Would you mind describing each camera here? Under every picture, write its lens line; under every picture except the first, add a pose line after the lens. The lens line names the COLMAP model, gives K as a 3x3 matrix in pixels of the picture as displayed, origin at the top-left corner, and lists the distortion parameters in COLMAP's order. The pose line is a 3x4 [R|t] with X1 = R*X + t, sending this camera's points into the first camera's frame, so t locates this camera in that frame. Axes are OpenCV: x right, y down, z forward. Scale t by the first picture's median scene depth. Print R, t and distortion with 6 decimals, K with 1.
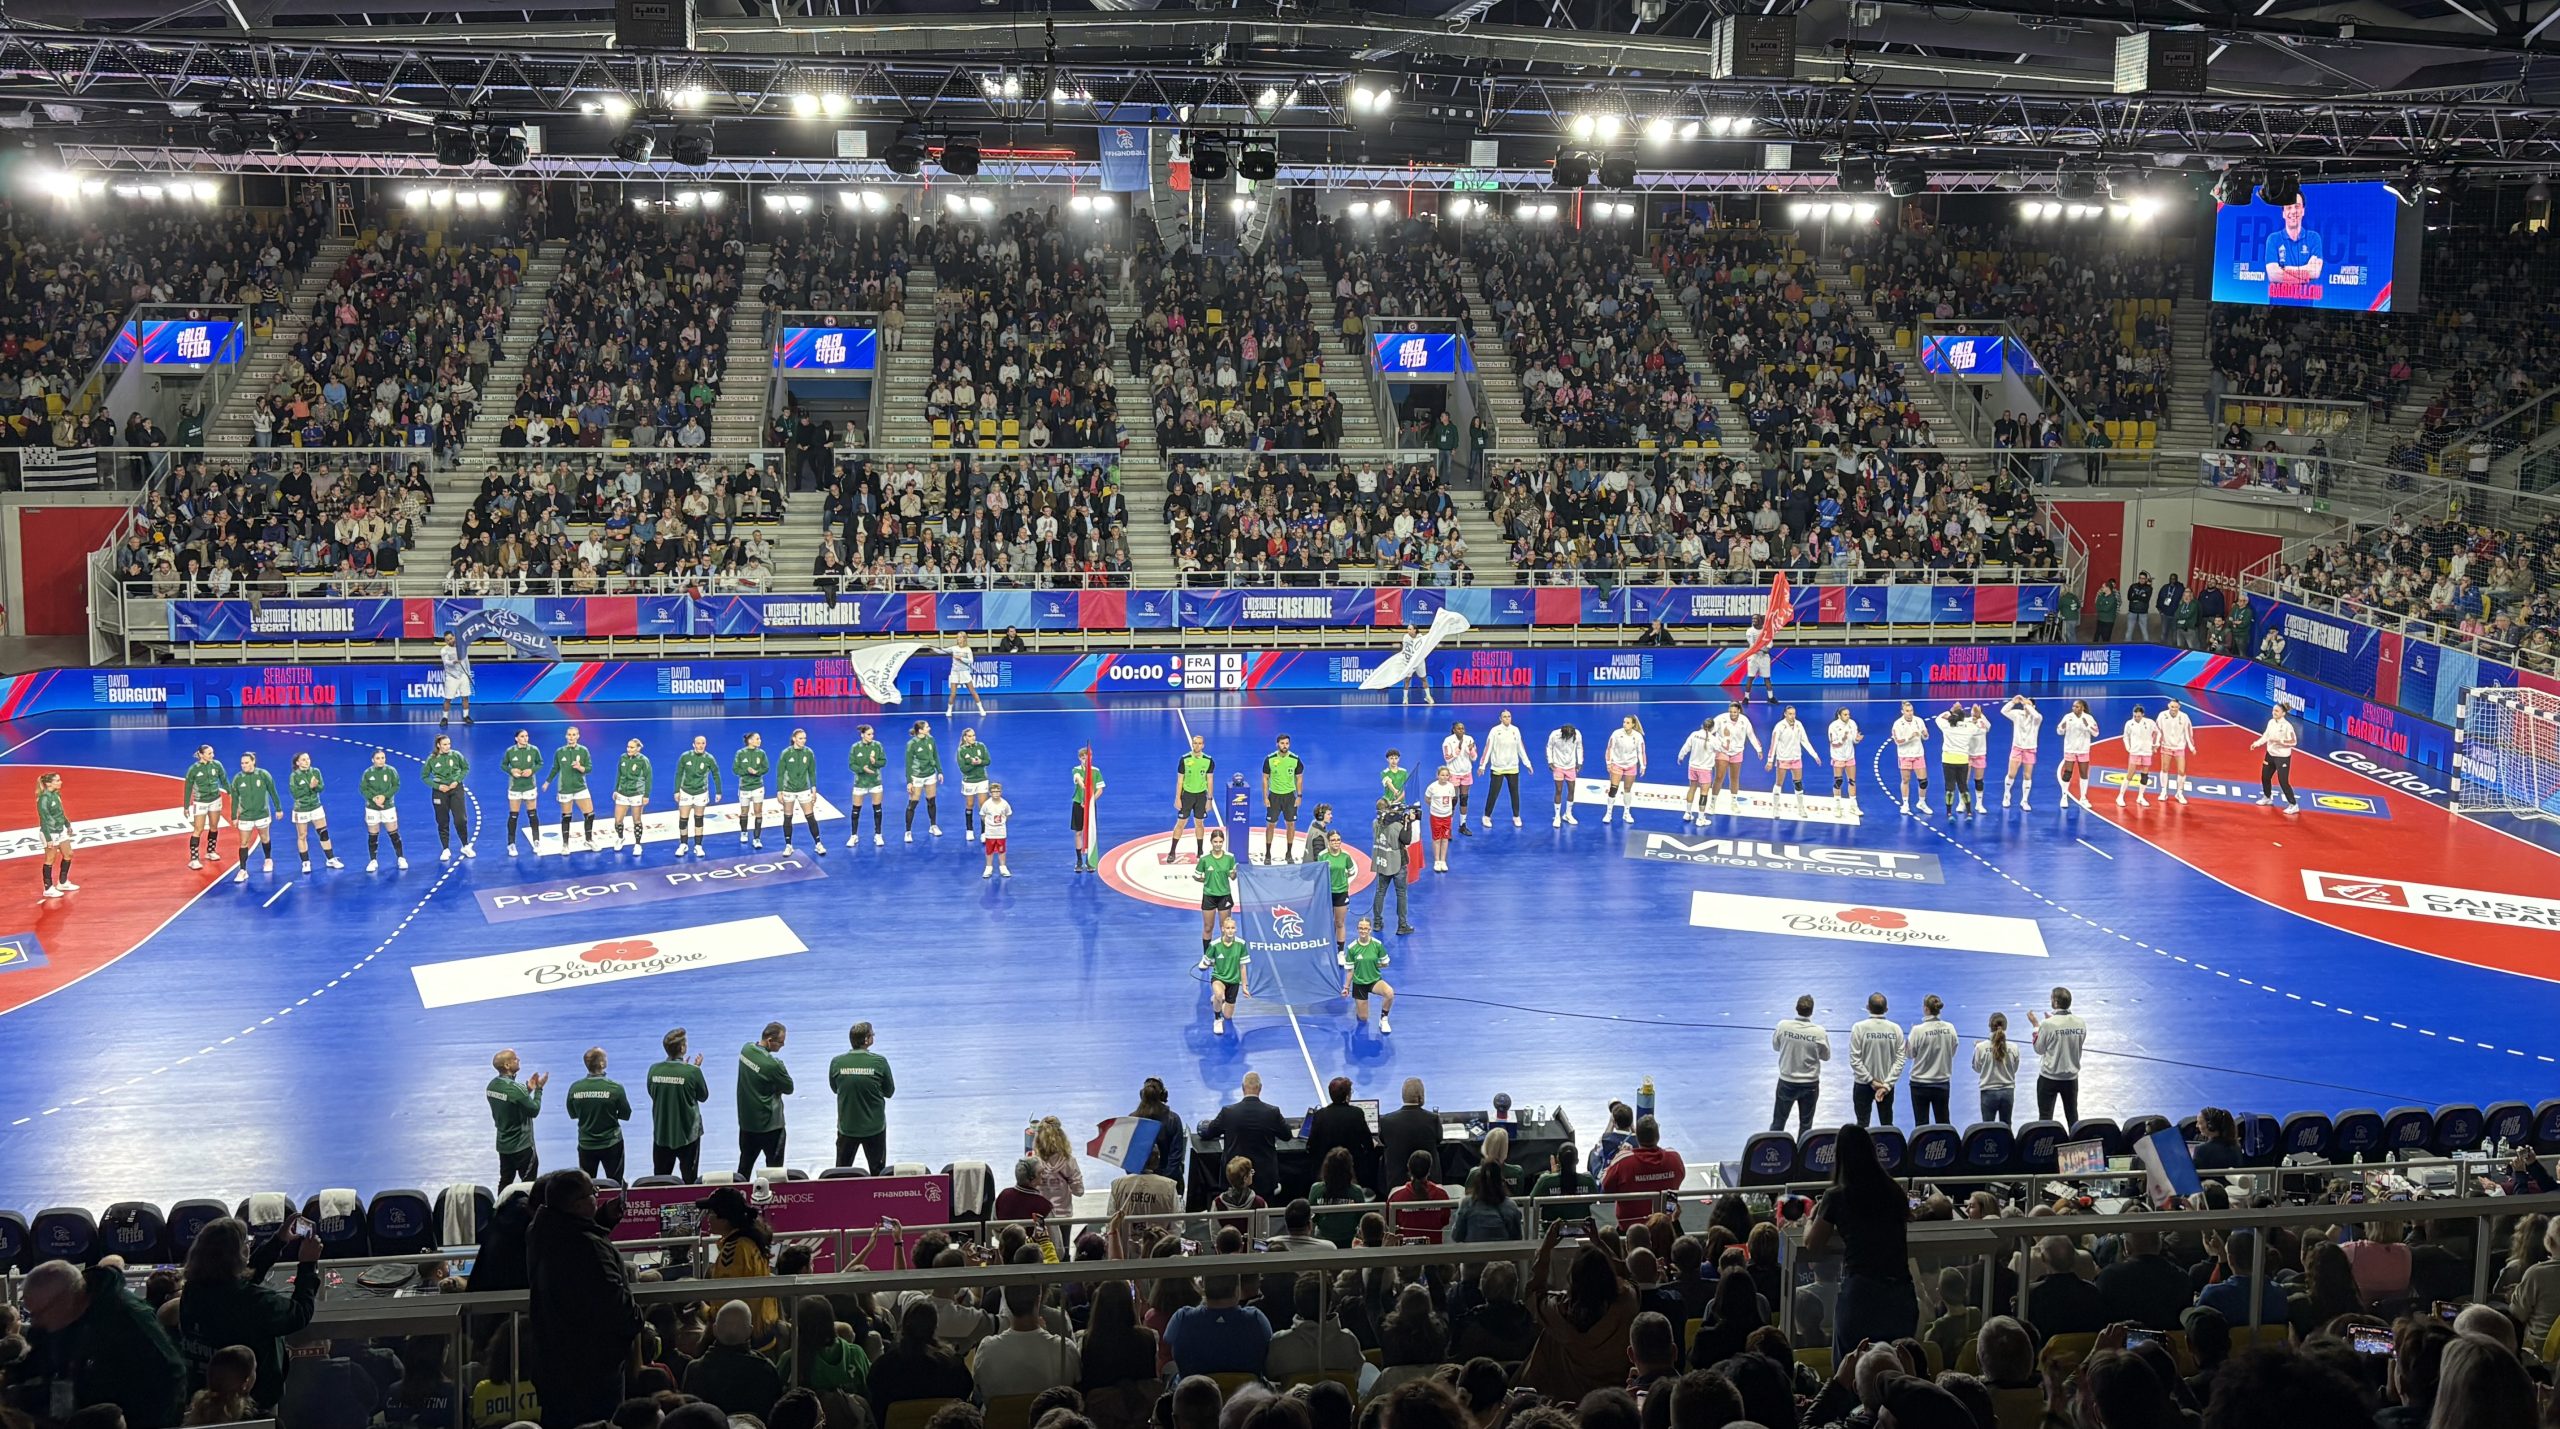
lens RADIAL K [[2115.7, 0, 1270.3], [0, 2115.7, 466.0], [0, 0, 1]] dist [0.052545, -0.028173]
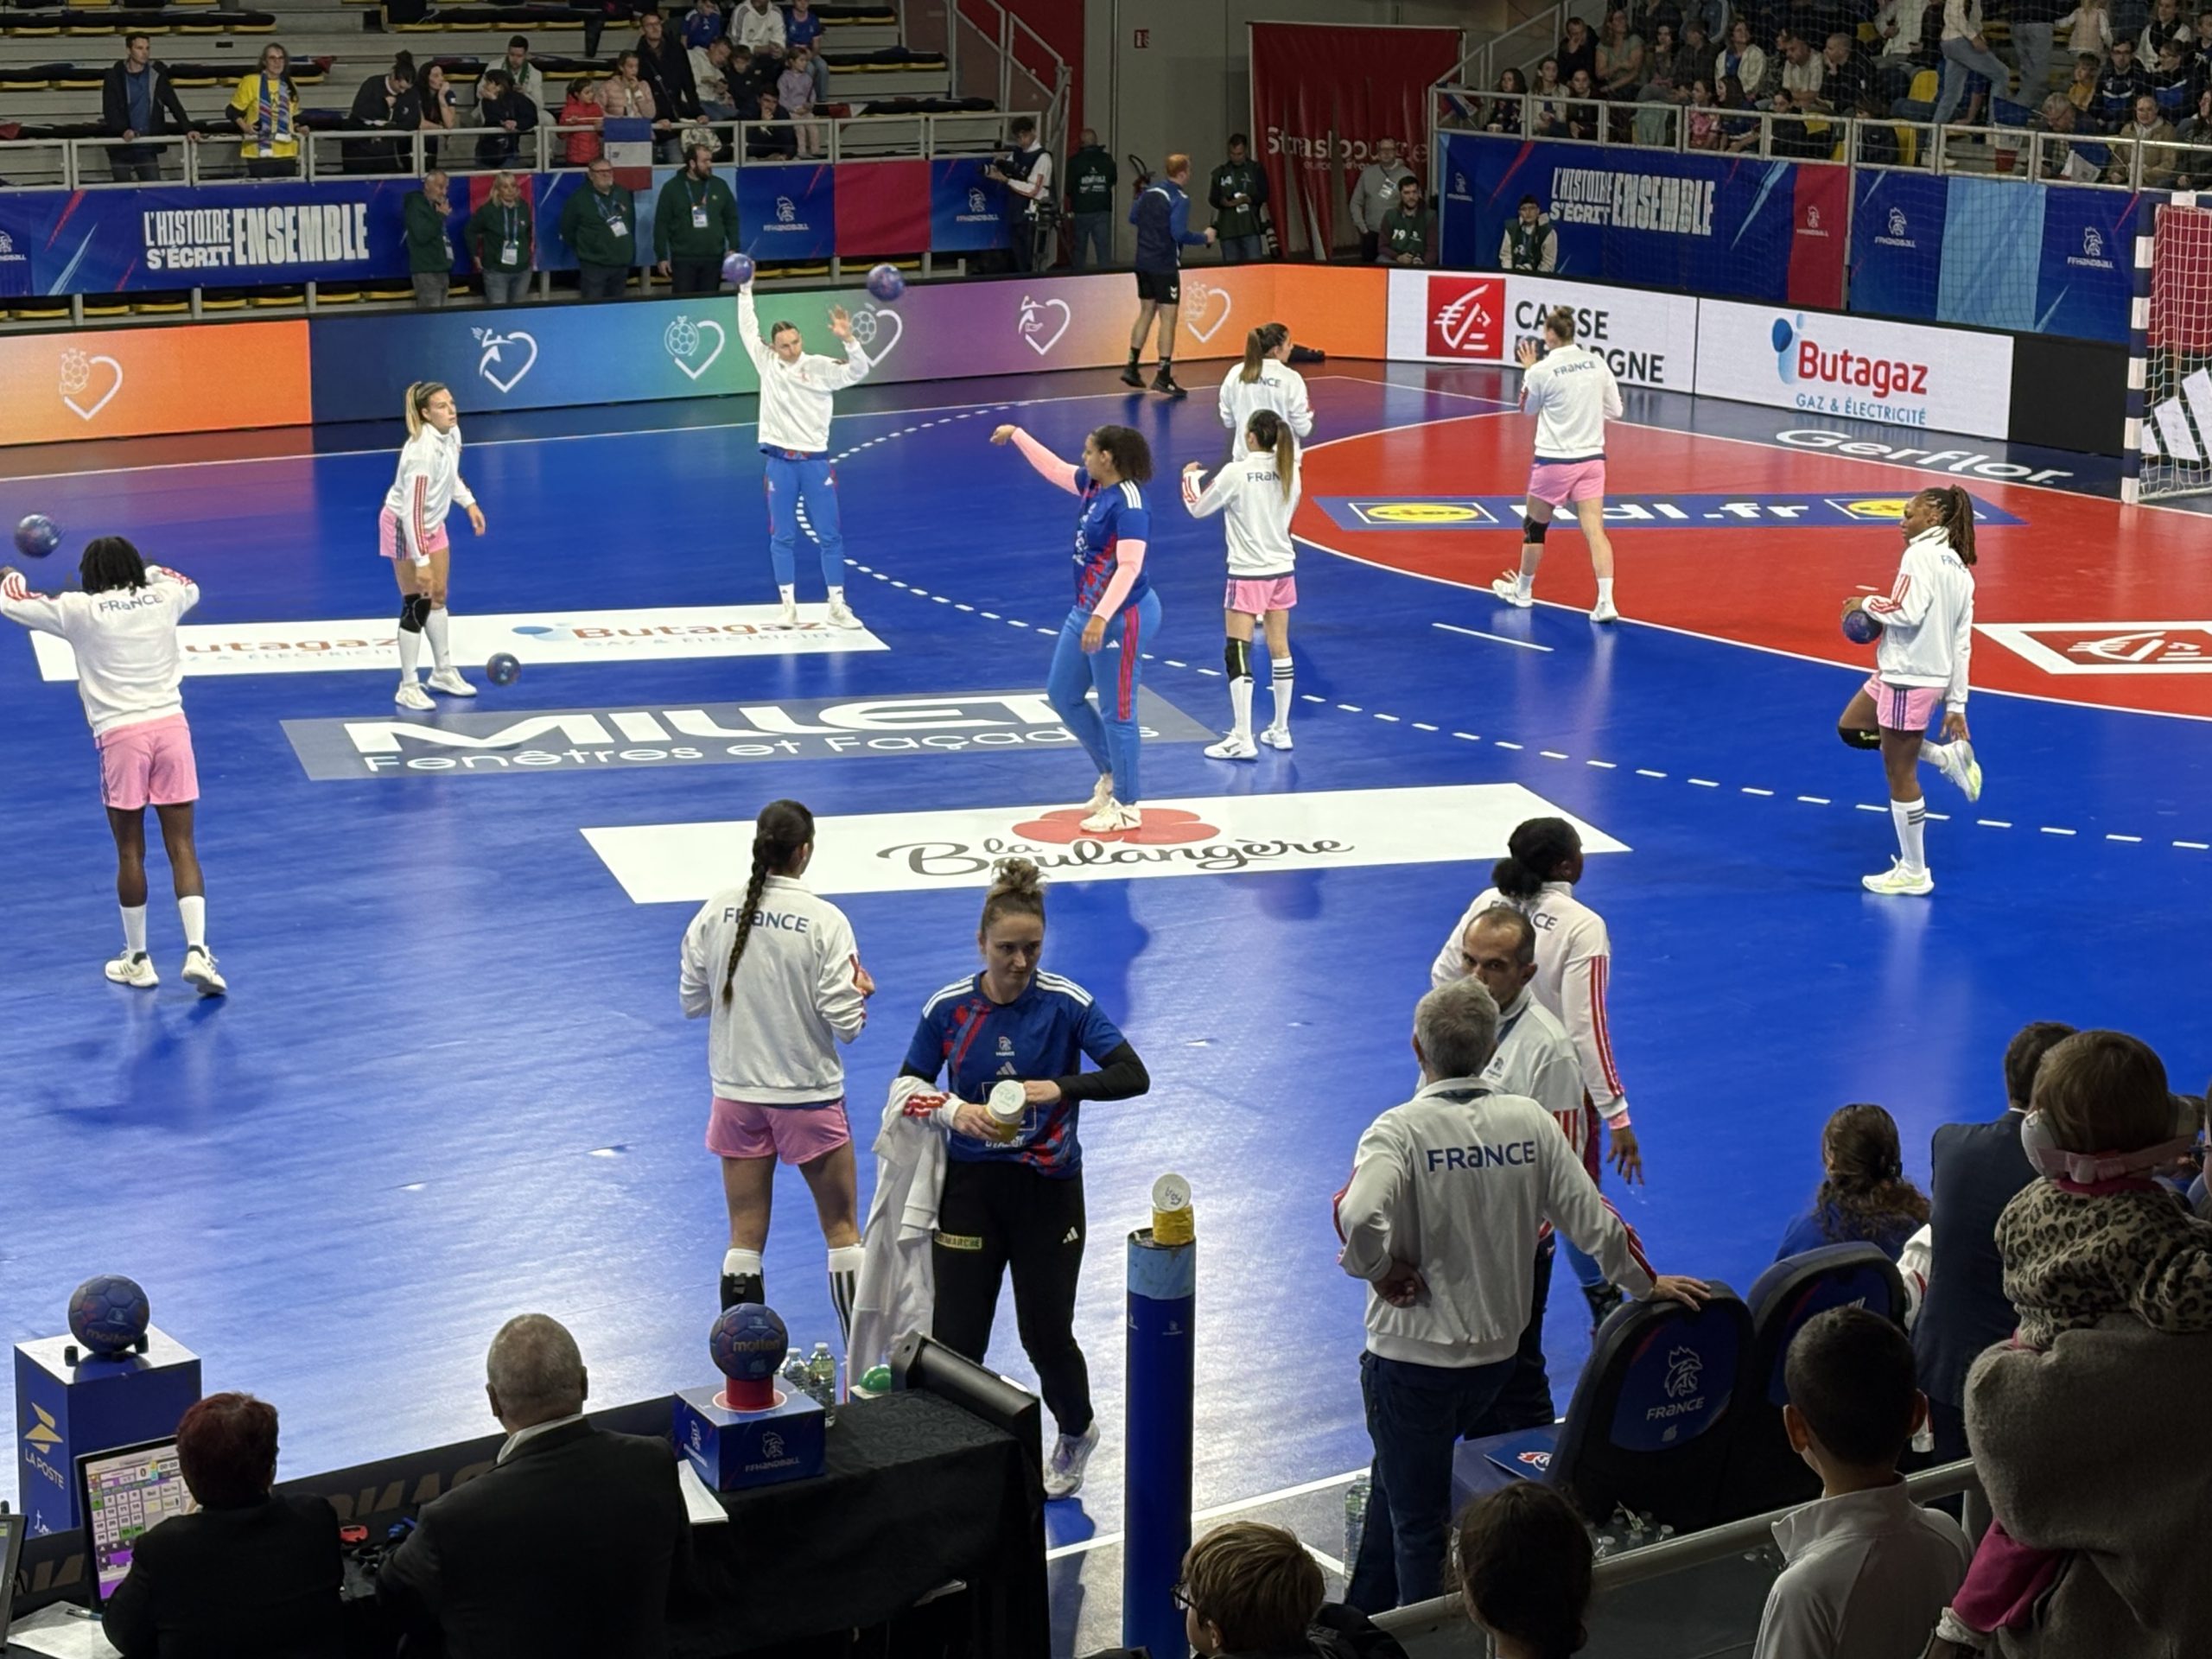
lens RADIAL K [[4658.1, 0, 1106.0], [0, 4658.1, 829.5], [0, 0, 1]] dist [0.272436, -1.277836]
pose [[0.878537, -0.108537, 0.465180, -0.042118], [0.056438, 0.990608, 0.124542, 0.079597], [-0.474328, -0.083161, 0.876411, 0.232935]]
